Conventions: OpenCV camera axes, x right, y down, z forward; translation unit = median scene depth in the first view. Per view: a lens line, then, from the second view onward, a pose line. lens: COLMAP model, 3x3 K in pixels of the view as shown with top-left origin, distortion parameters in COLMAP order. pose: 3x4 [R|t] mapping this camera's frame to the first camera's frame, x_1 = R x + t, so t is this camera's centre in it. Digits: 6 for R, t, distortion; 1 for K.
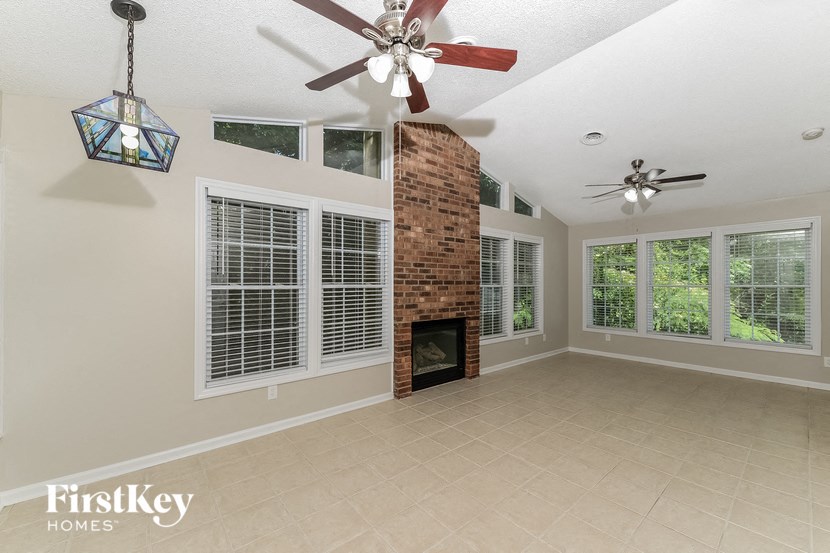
lens RADIAL K [[328.8, 0, 415.4], [0, 328.8, 284.0], [0, 0, 1]] dist [0.000663, -0.000039]
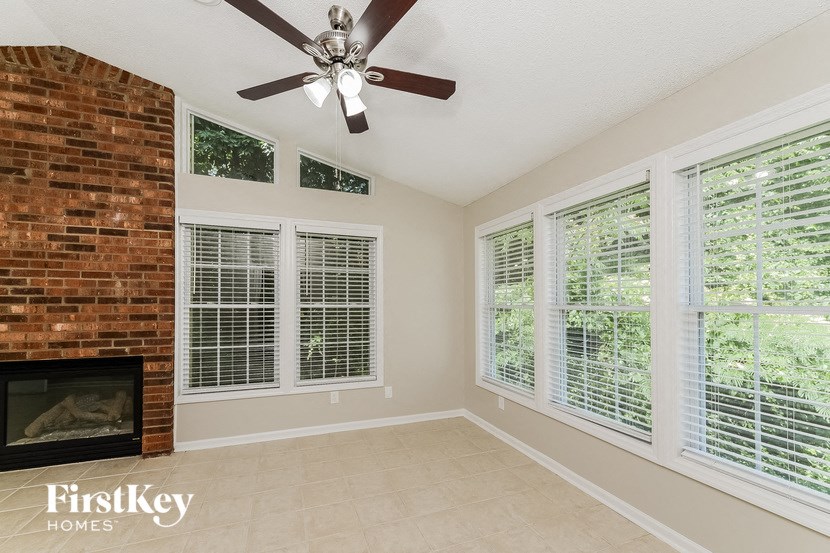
lens RADIAL K [[298.1, 0, 381.7], [0, 298.1, 301.4], [0, 0, 1]] dist [-0.000488, -0.000051]
pose [[0.926030, 0.000305, -0.377451, 0.821365], [-0.003320, 0.999968, -0.007338, -0.000250], [0.377436, 0.008049, 0.926001, 0.680353]]
